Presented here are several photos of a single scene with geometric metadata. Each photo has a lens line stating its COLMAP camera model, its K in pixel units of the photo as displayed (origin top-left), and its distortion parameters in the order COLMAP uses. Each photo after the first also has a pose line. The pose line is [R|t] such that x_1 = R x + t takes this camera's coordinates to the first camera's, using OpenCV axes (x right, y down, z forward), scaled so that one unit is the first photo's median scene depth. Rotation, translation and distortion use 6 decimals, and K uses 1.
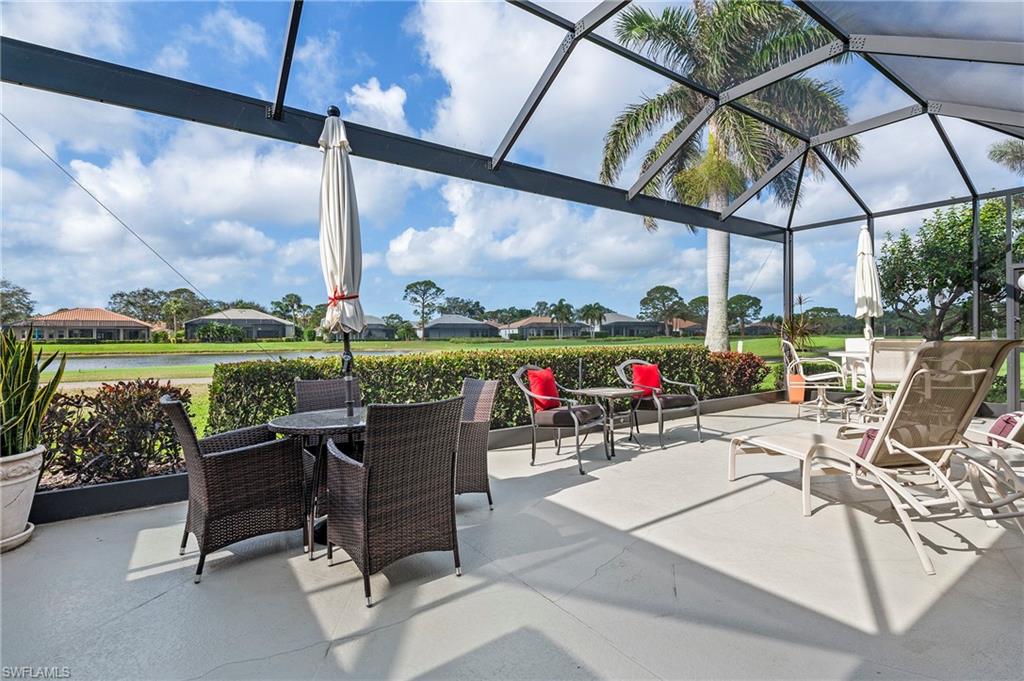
lens RADIAL K [[487.2, 0, 478.4], [0, 487.2, 334.4], [0, 0, 1]] dist [-0.002682, -0.000406]
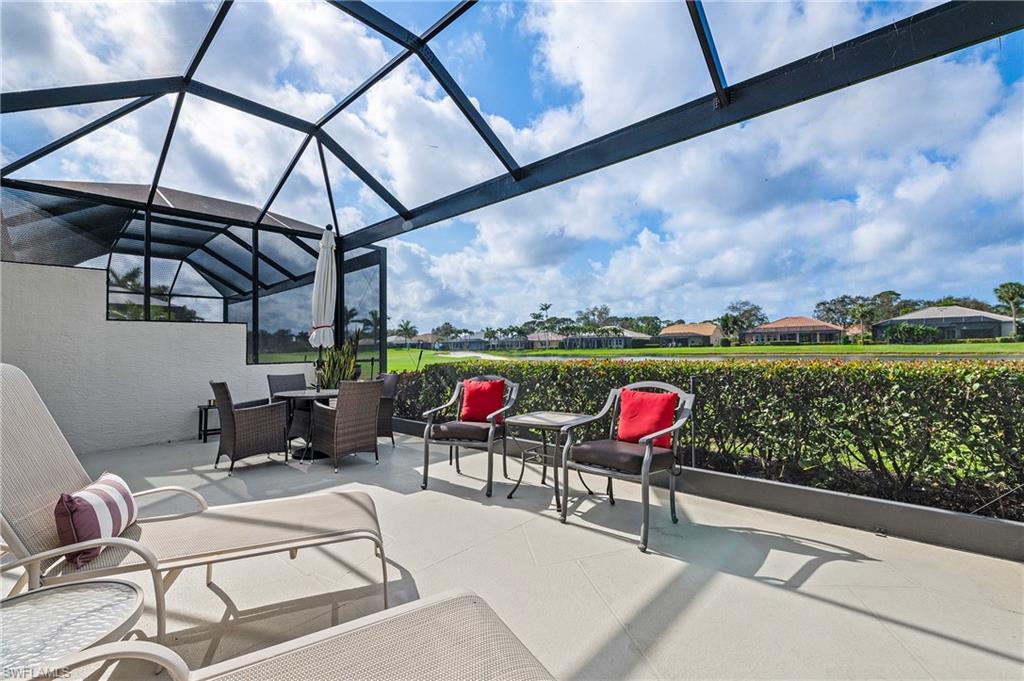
lens RADIAL K [[429.9, 0, 545.7], [0, 429.9, 349.7], [0, 0, 1]] dist [0.000050, -0.000453]
pose [[0.268674, 0.009850, -0.963181, 0.091388], [0.020427, 0.999665, 0.015921, -0.000119], [0.963015, -0.023952, 0.268382, 0.083021]]
